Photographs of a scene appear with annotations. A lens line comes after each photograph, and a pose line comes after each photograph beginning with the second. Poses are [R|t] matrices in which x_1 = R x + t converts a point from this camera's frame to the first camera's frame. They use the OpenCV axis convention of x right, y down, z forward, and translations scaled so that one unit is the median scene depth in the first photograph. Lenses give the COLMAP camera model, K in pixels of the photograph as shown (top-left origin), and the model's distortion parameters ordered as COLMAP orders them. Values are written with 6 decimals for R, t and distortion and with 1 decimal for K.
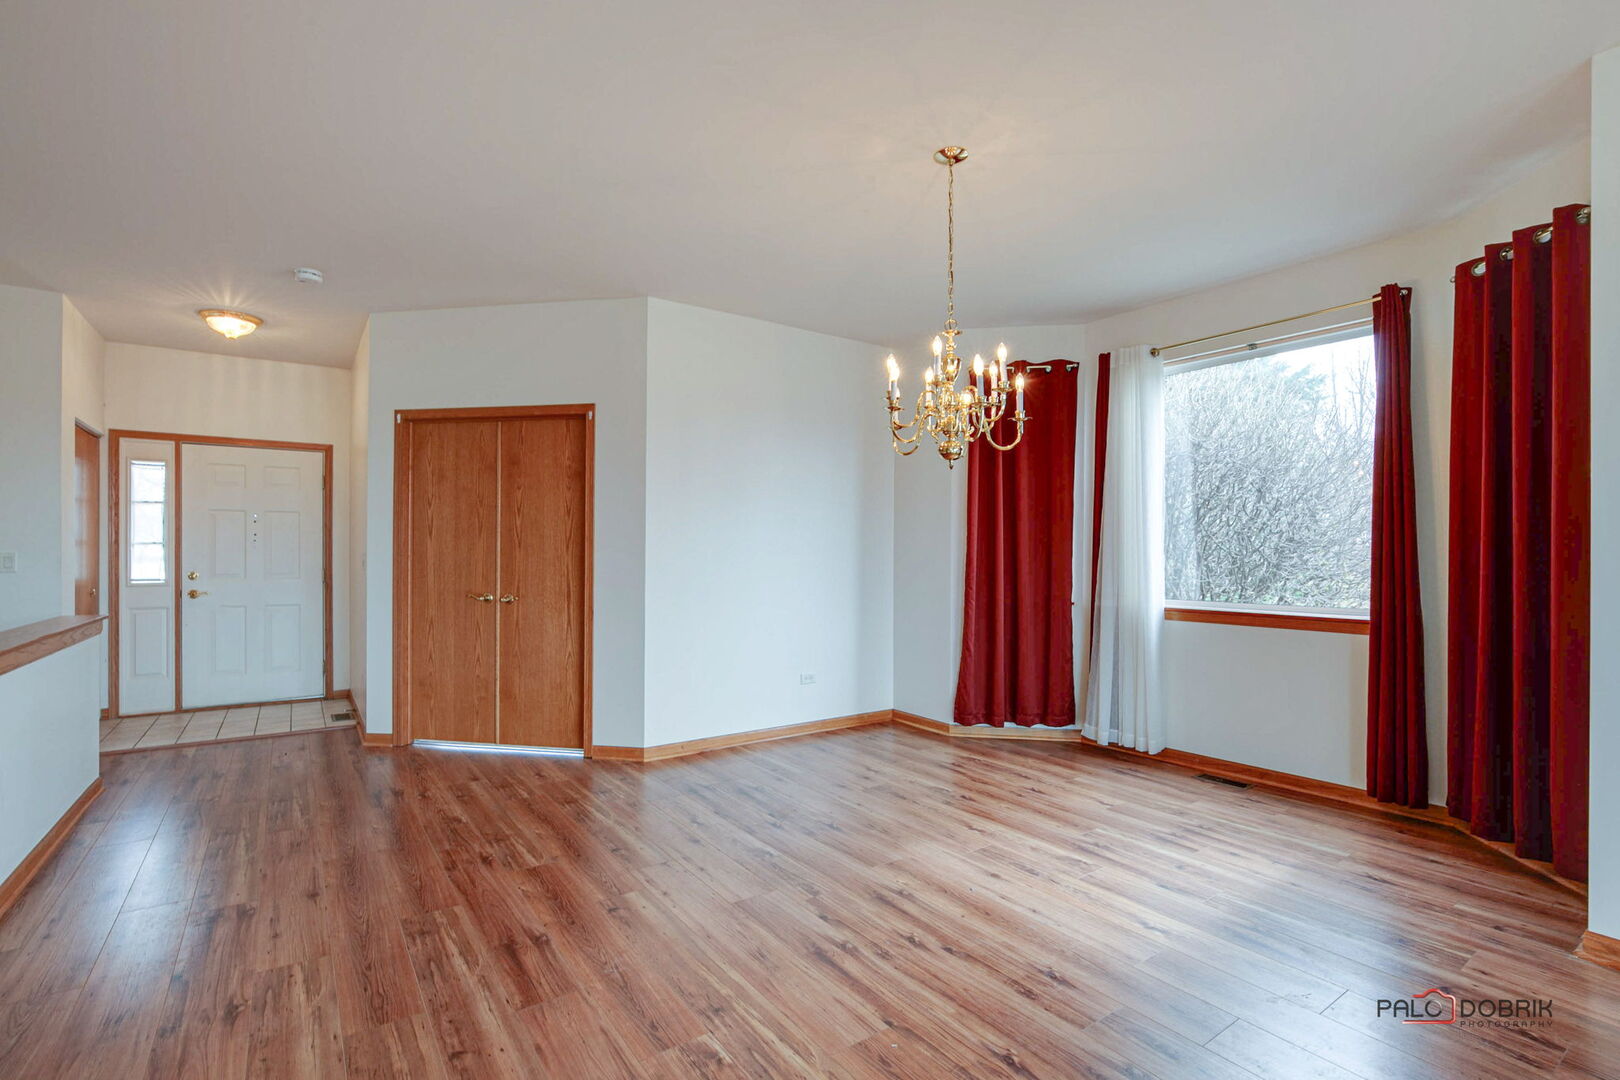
lens RADIAL K [[751.0, 0, 805.1], [0, 751.0, 548.8], [0, 0, 1]] dist [-0.009848, 0.000591]
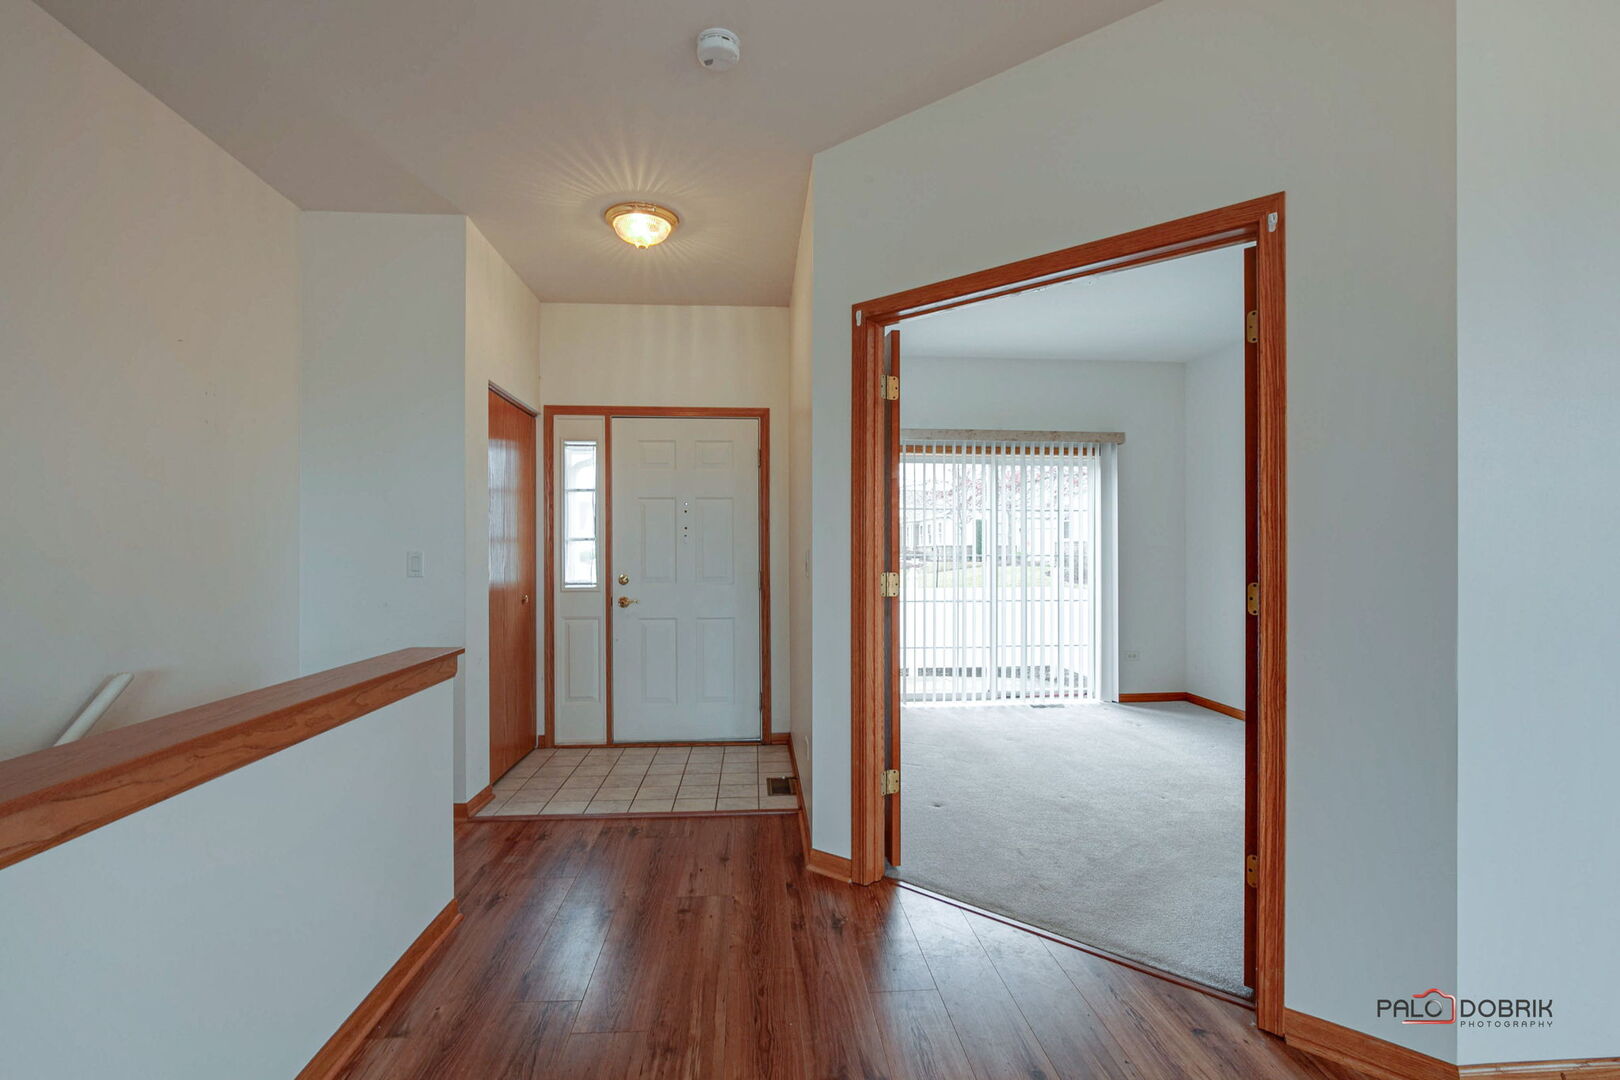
lens RADIAL K [[744.8, 0, 810.0], [0, 744.8, 540.0], [0, 0, 1]] dist [-0.007196, 0.000252]
pose [[0.866178, -0.010022, -0.499636, -0.288103], [0.005122, 0.999924, -0.011179, 0.003914], [0.499710, 0.007124, 0.866163, 0.481572]]
